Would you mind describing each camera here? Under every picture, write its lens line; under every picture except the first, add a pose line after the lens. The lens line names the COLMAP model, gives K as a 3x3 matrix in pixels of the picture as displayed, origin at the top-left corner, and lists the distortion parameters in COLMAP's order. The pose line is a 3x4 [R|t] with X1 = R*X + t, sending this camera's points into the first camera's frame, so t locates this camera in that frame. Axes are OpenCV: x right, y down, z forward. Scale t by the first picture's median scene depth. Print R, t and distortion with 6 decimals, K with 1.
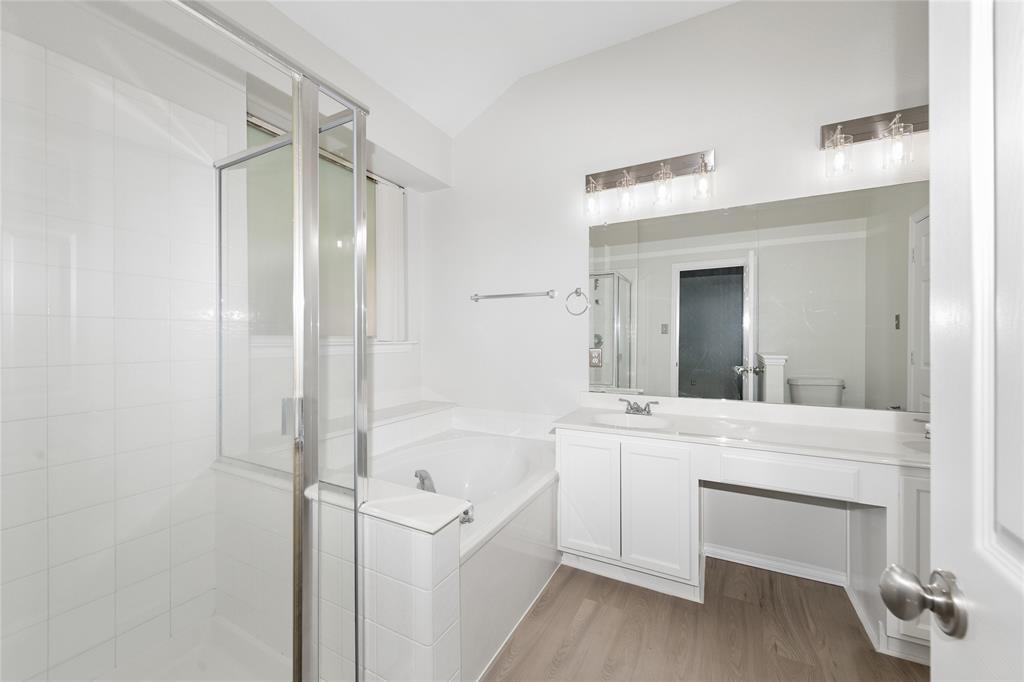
lens RADIAL K [[407.8, 0, 479.0], [0, 407.8, 338.5], [0, 0, 1]] dist [0.009033, -0.002439]
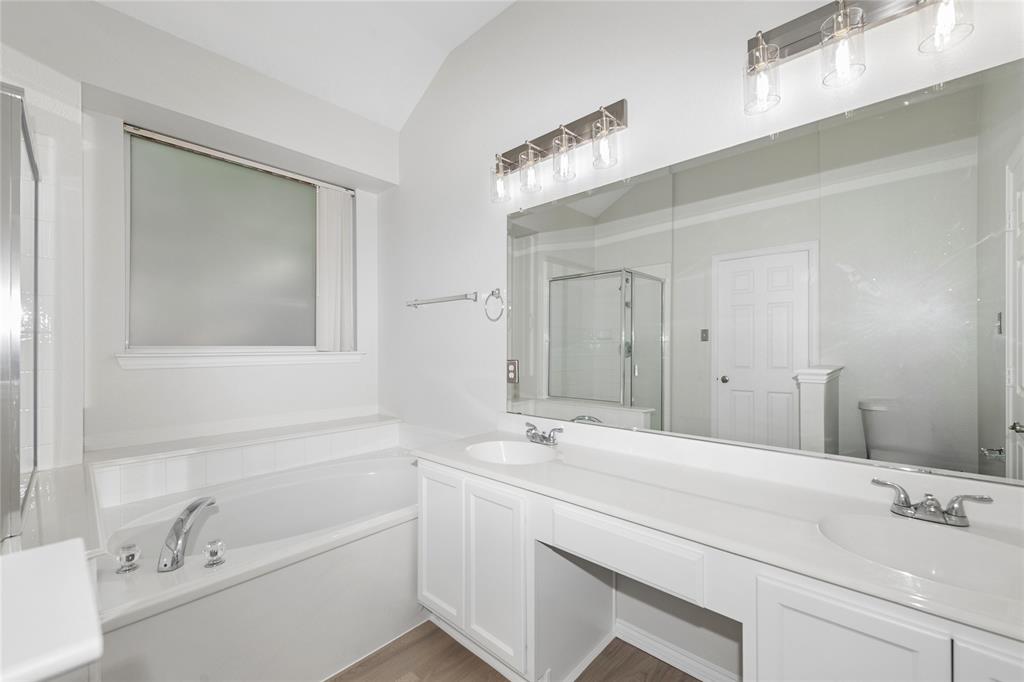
lens RADIAL K [[407.8, 0, 511.2], [0, 407.8, 344.2], [0, 0, 1]] dist [0.009033, -0.002439]
pose [[0.970992, -0.003150, -0.239090, 0.476672], [0.002054, 0.999986, -0.004831, -0.004653], [0.239101, 0.004200, 0.970986, 0.189552]]
